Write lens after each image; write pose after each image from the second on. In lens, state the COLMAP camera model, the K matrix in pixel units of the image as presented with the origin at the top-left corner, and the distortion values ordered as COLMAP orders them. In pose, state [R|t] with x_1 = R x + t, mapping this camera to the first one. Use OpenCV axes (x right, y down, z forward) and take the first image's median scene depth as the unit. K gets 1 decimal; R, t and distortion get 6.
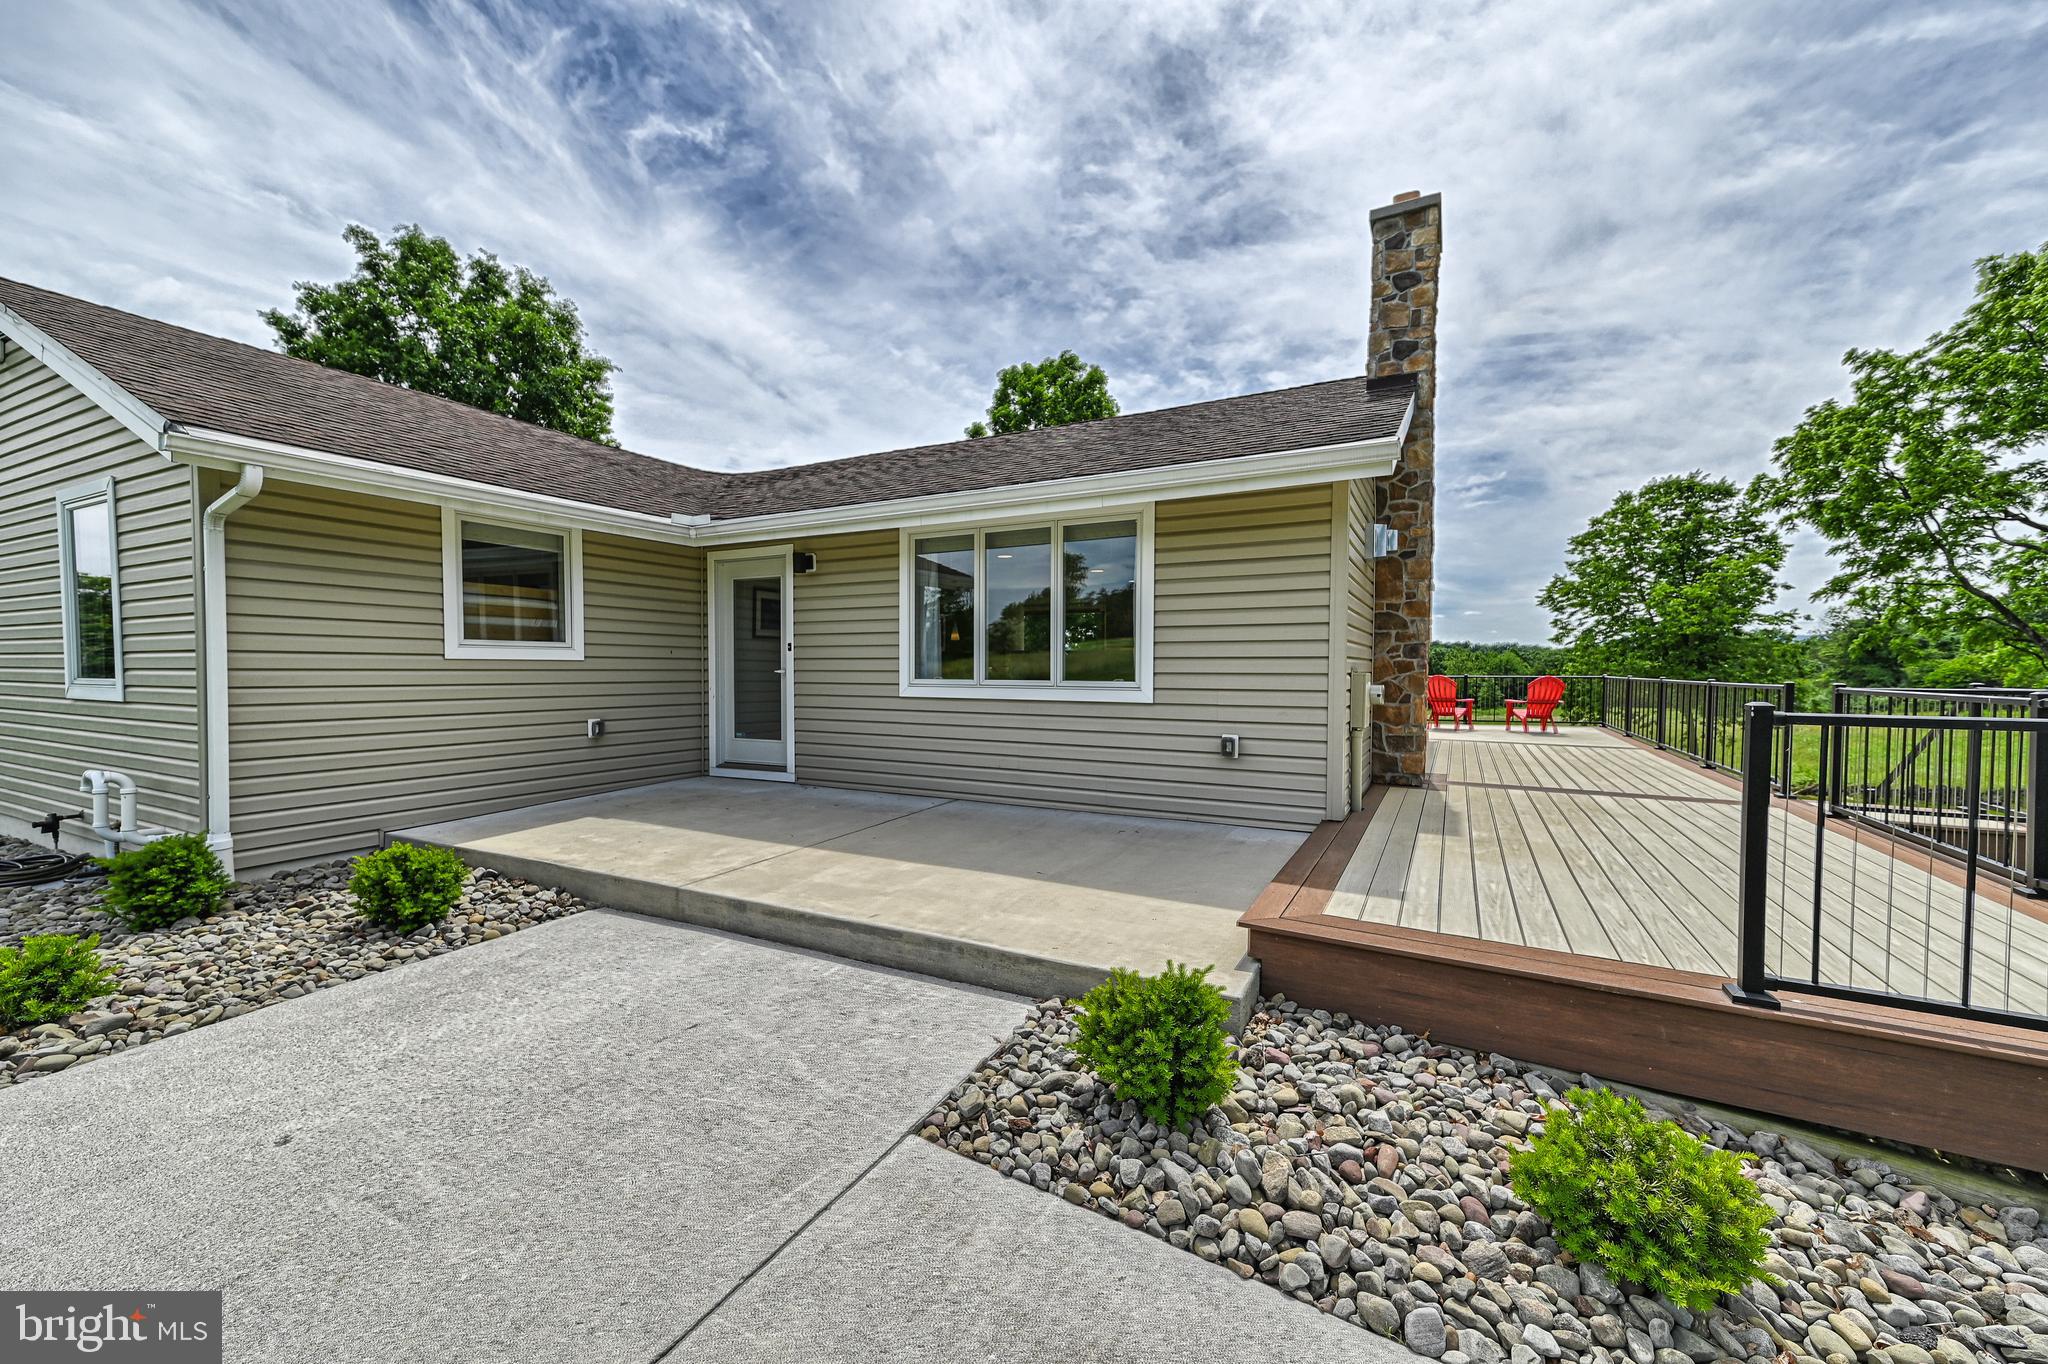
lens RADIAL K [[806.8, 0, 1012.1], [0, 806.8, 681.6], [0, 0, 1]] dist [0.024664, 0.002107]
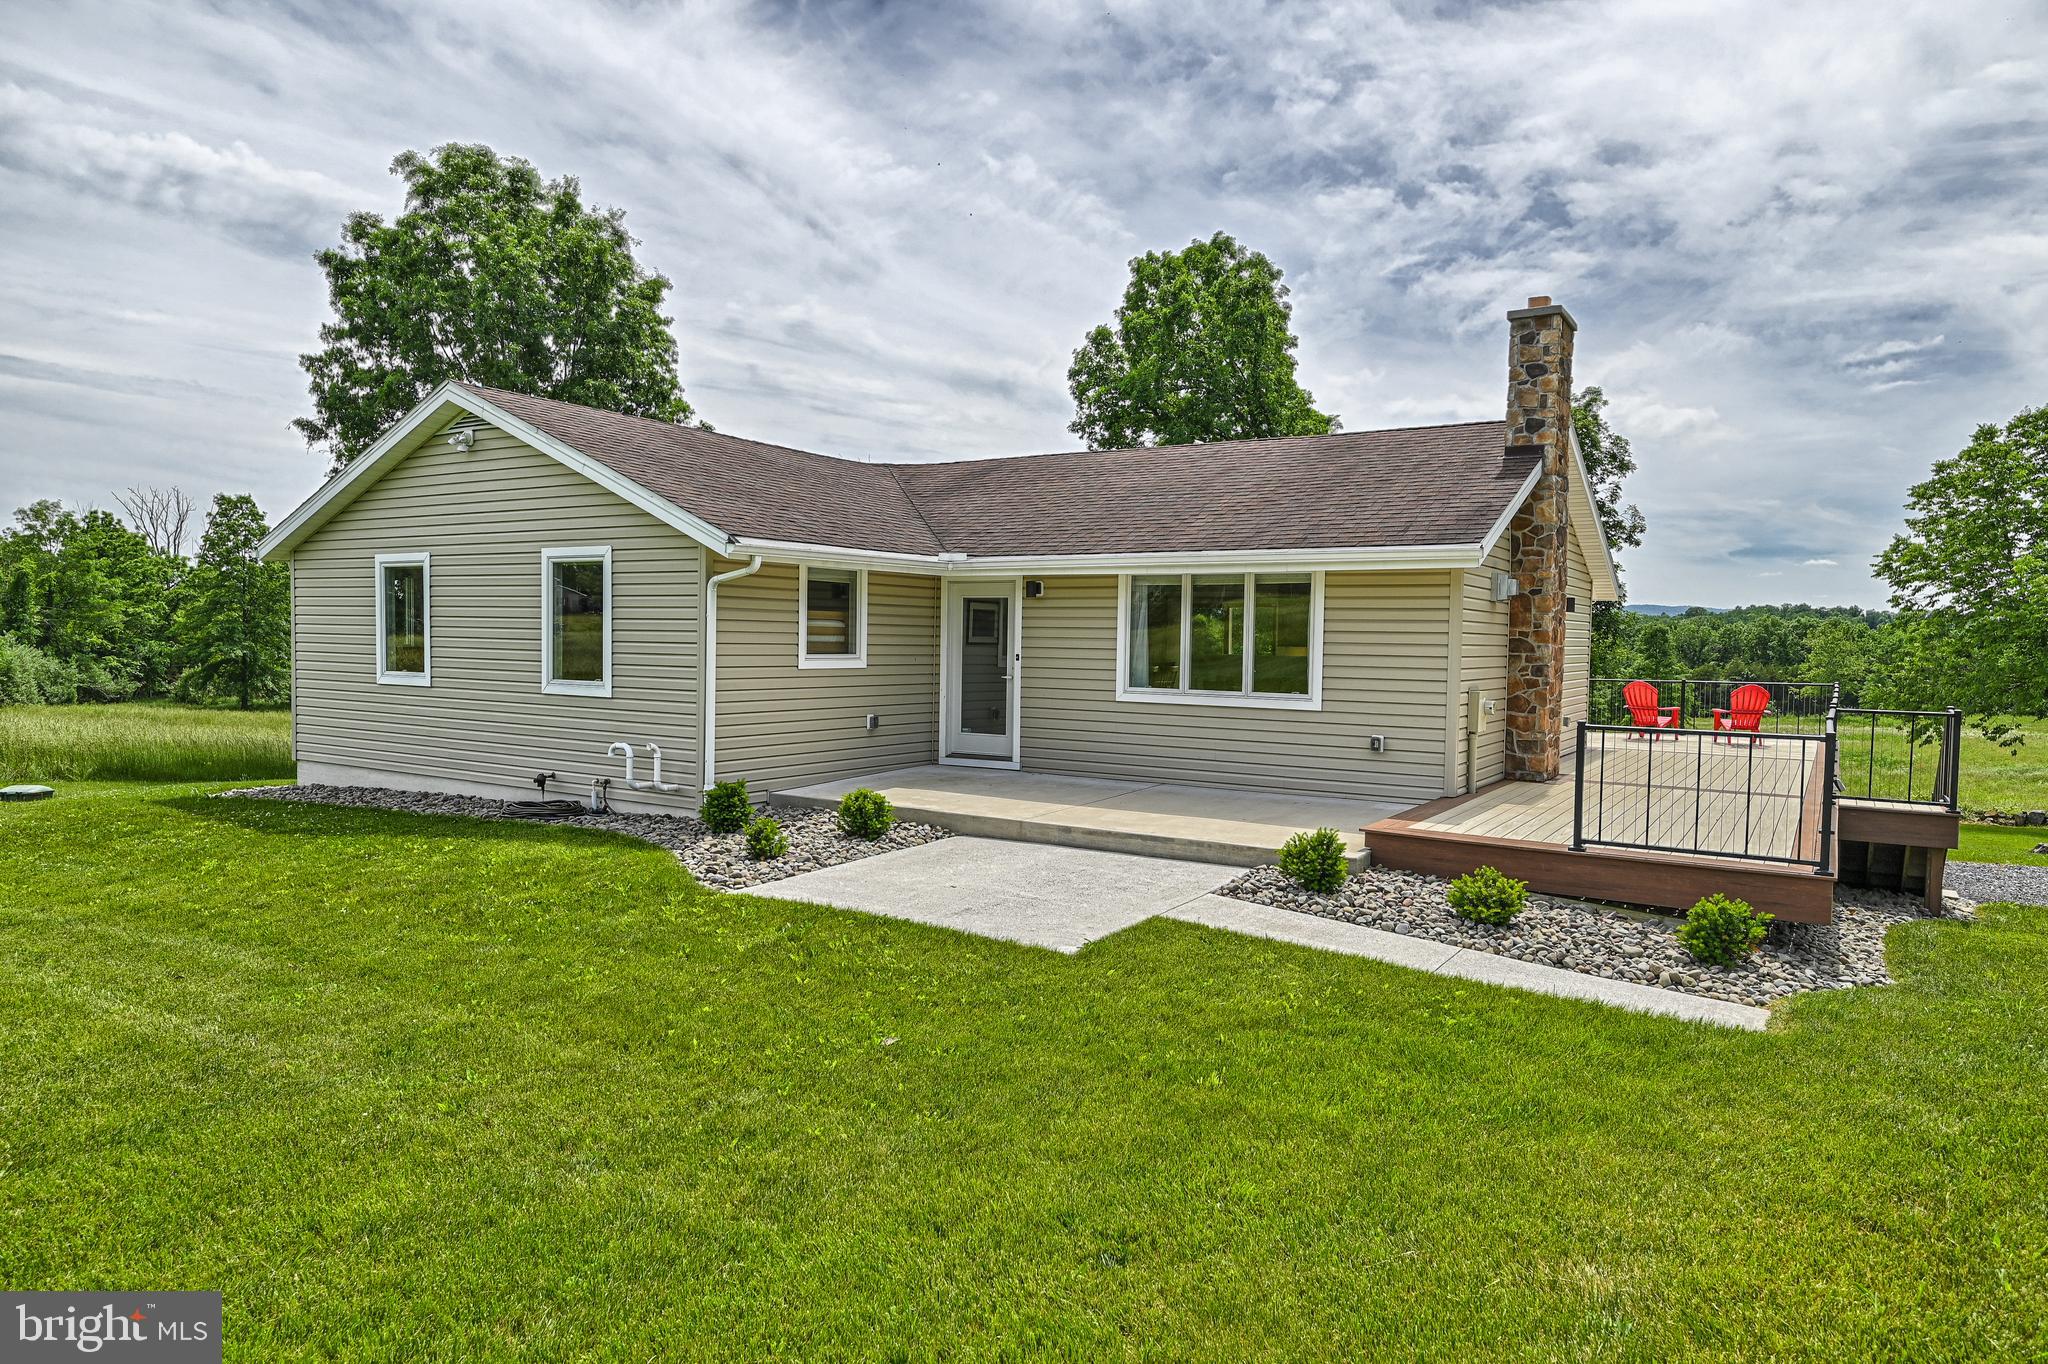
lens RADIAL K [[1242.2, 0, 1087.6], [0, 1242.2, 705.6], [0, 0, 1]] dist [0.009559, 0.003626]
pose [[0.998068, 0.016725, -0.059839, -0.005972], [-0.014013, 0.998868, 0.045451, -0.005234], [0.060531, -0.044525, 0.997173, -0.077952]]
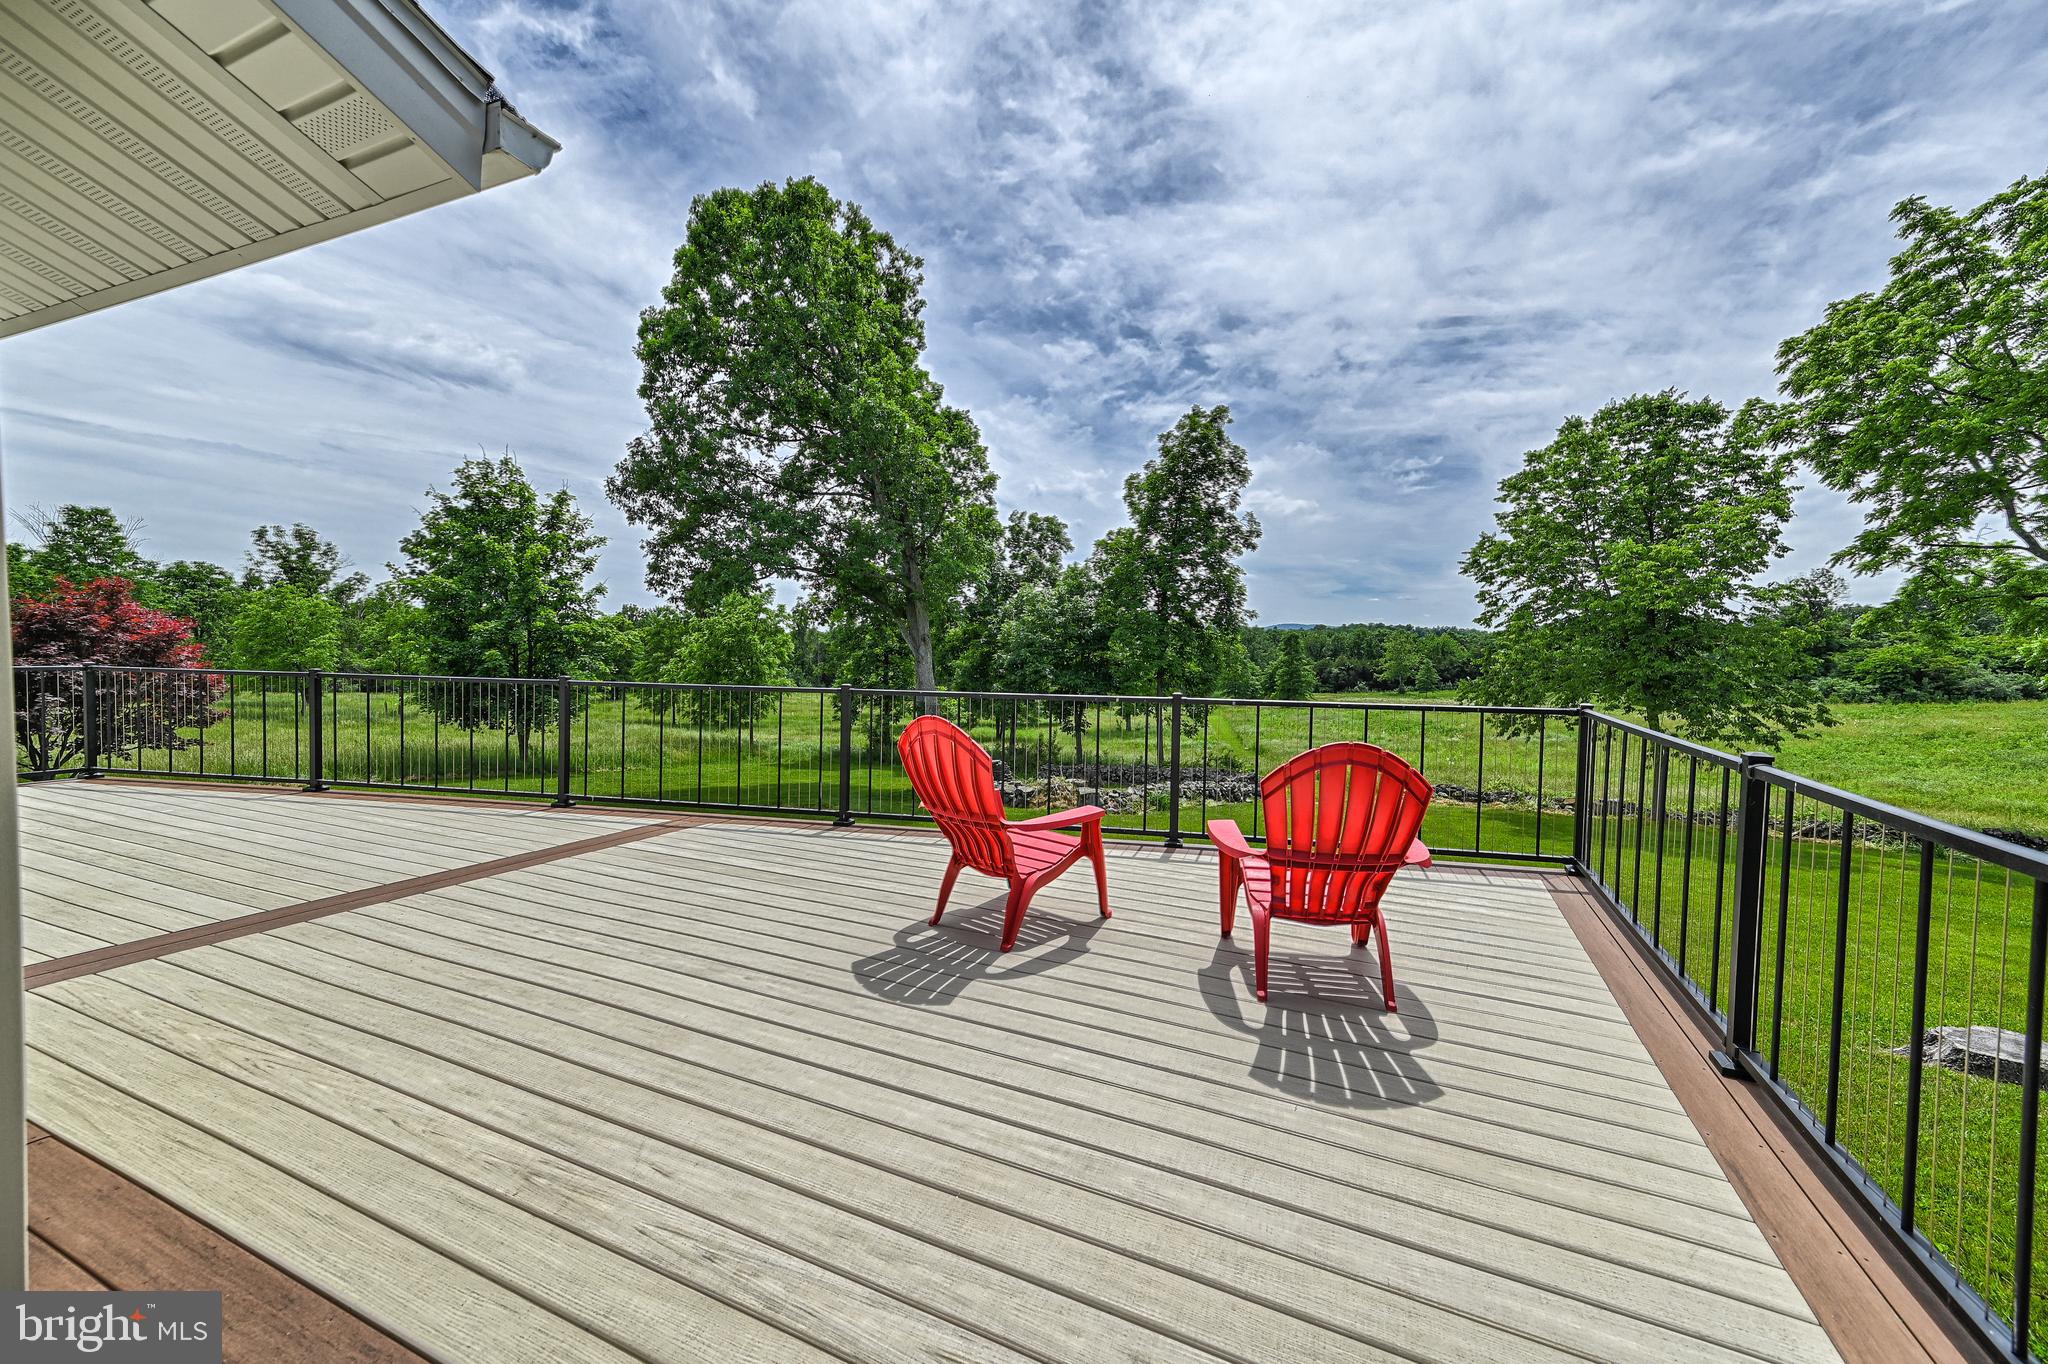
lens RADIAL K [[806.8, 0, 1030.2], [0, 806.8, 633.6], [0, 0, 1]] dist [0.024664, 0.002107]
pose [[0.997238, 0.018649, 0.071887, 0.073934], [-0.016498, 0.999402, -0.030397, -0.003385], [-0.072411, 0.029127, 0.996949, 0.106874]]
